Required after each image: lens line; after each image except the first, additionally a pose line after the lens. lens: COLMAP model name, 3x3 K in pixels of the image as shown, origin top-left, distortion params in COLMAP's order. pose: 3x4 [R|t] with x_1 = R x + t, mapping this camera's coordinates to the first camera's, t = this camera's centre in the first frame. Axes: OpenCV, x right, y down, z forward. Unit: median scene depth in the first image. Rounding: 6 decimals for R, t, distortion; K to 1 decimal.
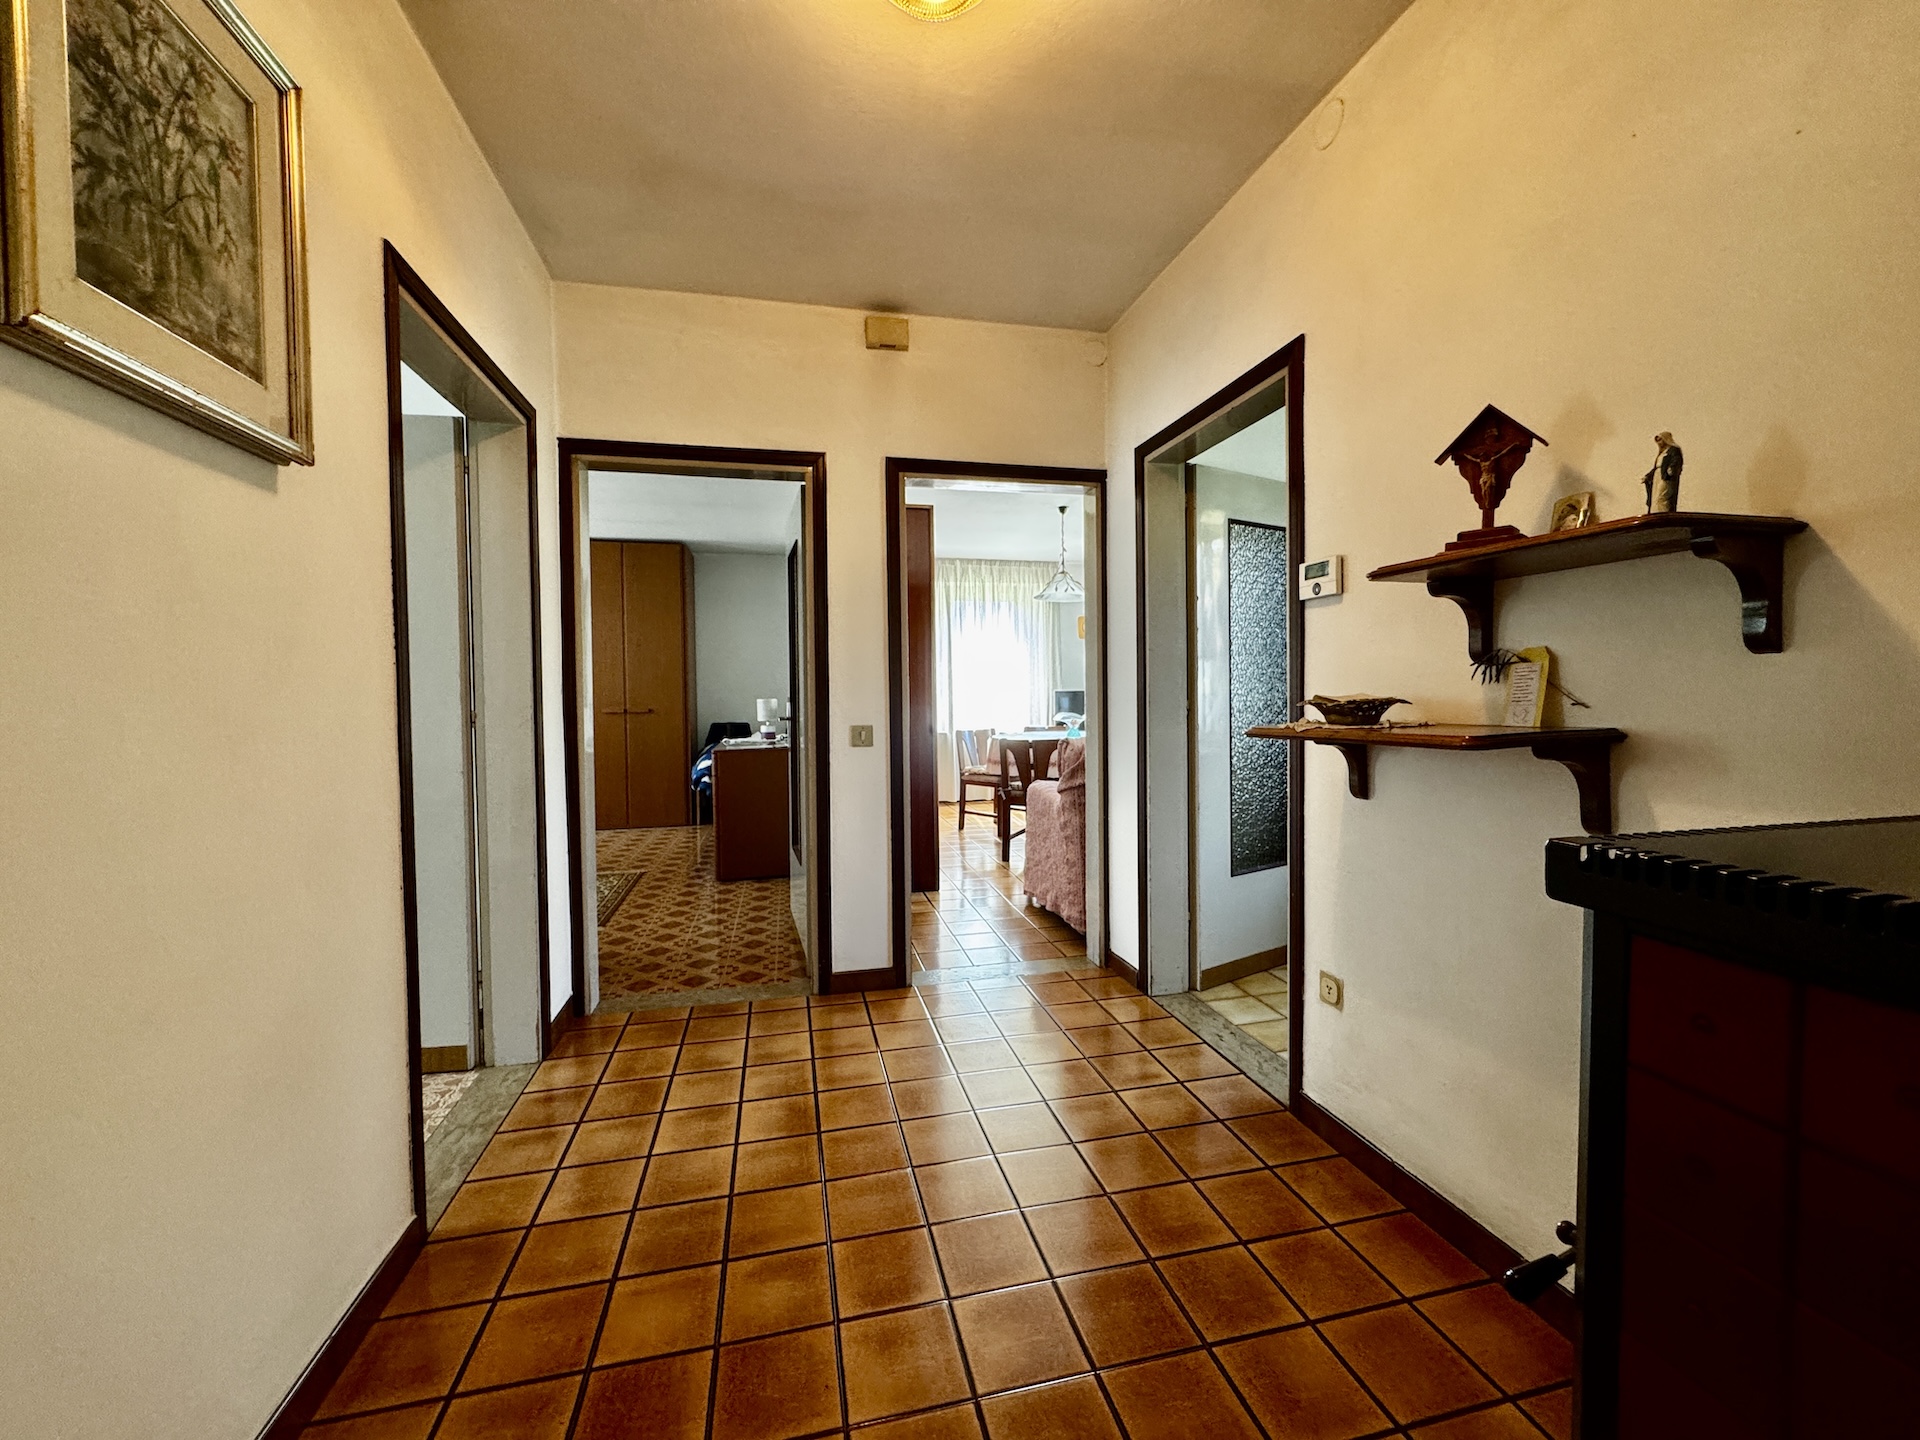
lens RADIAL K [[767.1, 0, 961.1], [0, 767.1, 712.9], [0, 0, 1]] dist [-0.001571, -0.000090]
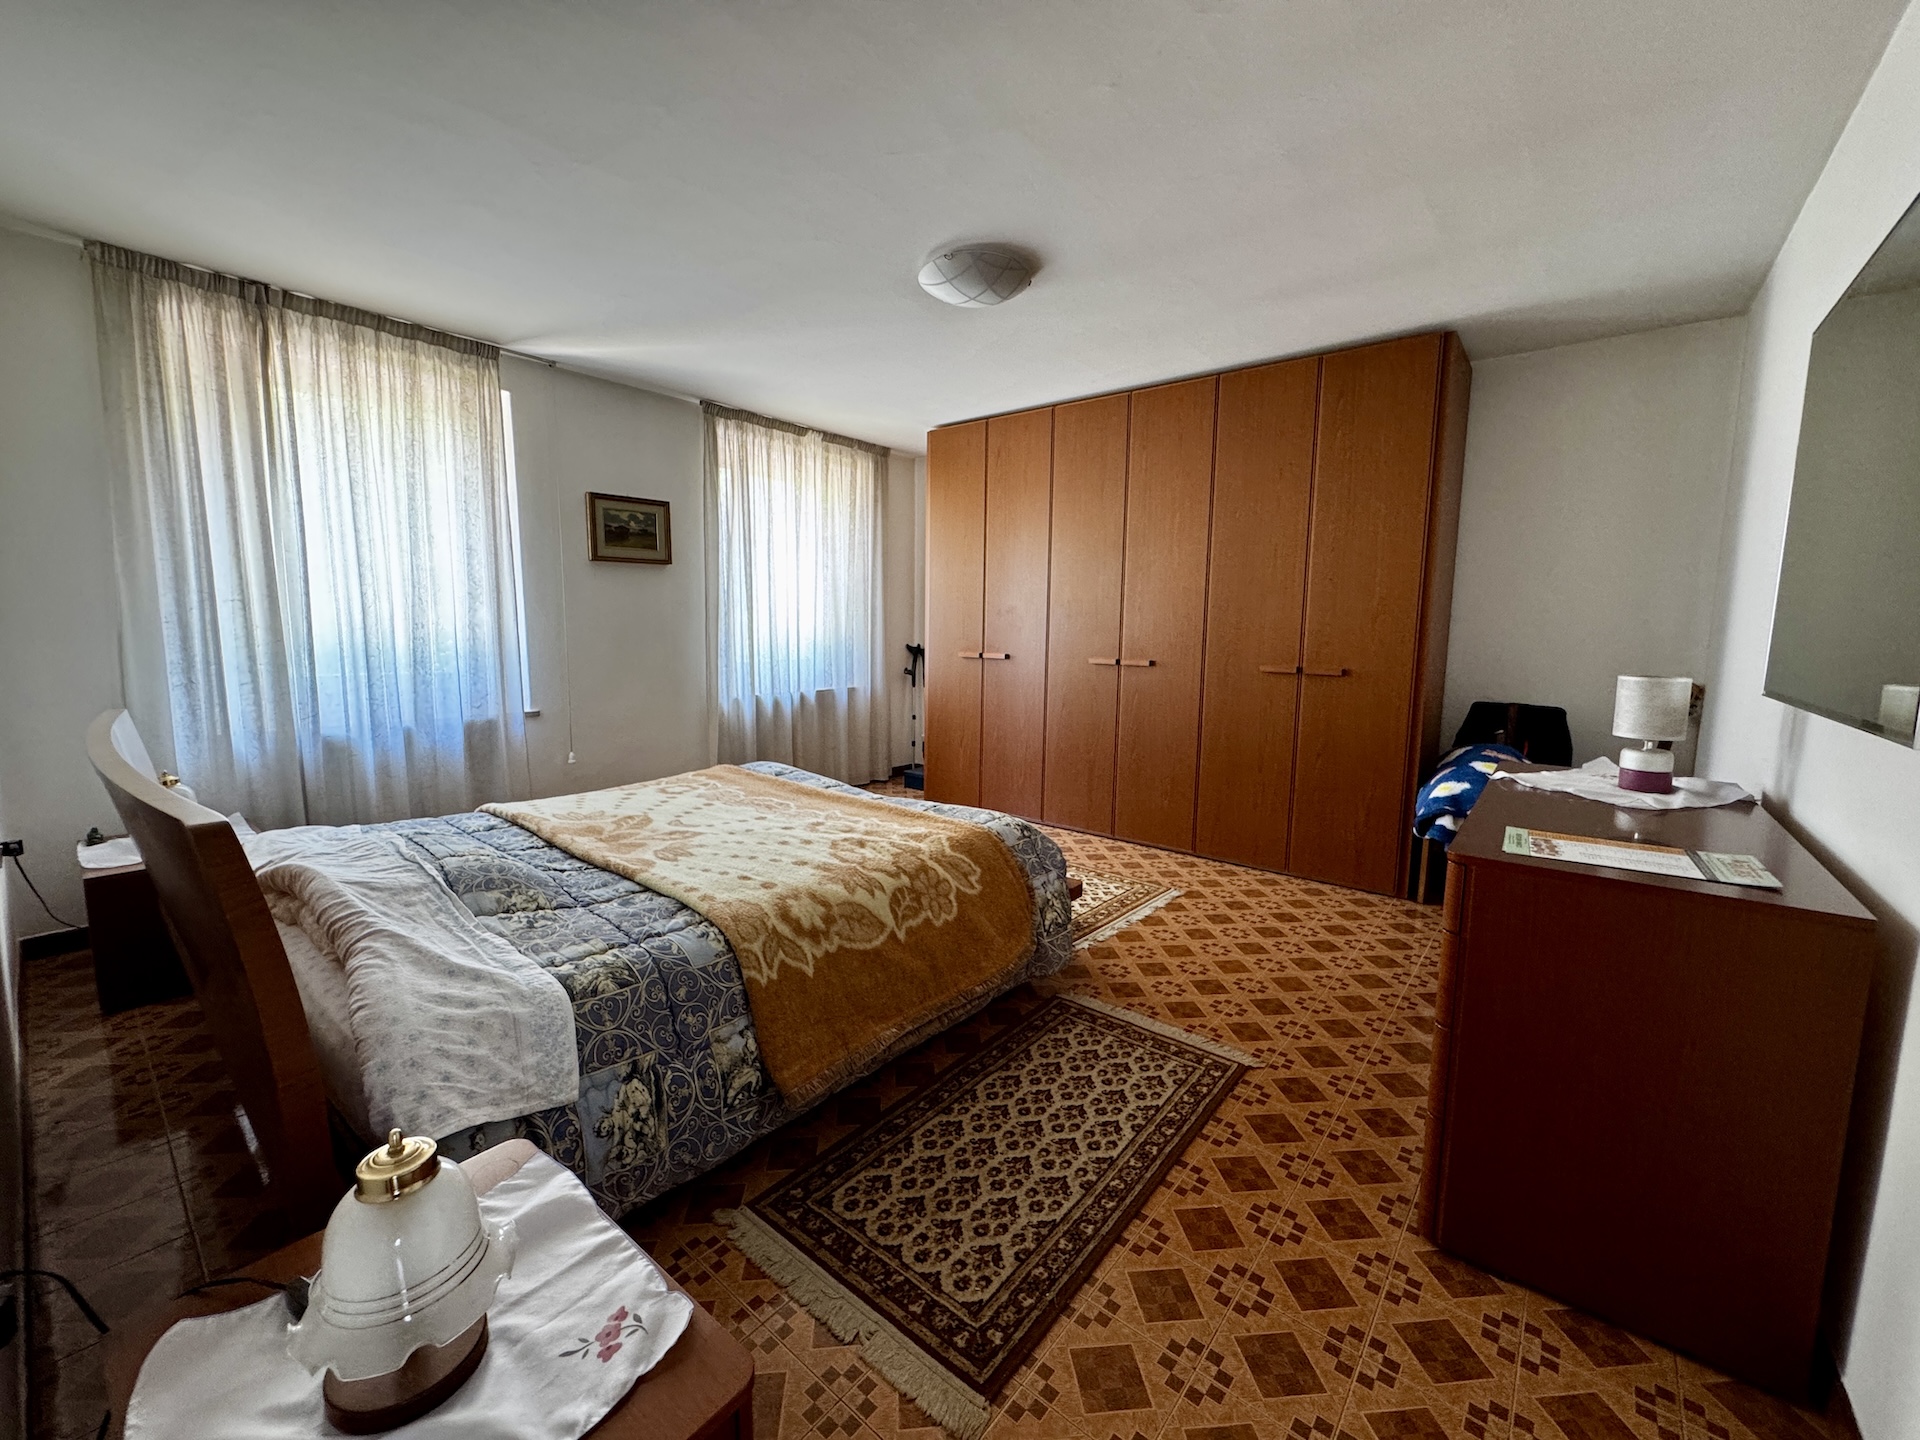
lens RADIAL K [[767.1, 0, 964.2], [0, 767.1, 708.3], [0, 0, 1]] dist [-0.001571, -0.000090]
pose [[0.613858, 0.110126, -0.781697, -0.148958], [-0.034161, 0.993000, 0.113067, -0.028745], [0.788677, -0.042703, 0.613323, 0.466003]]
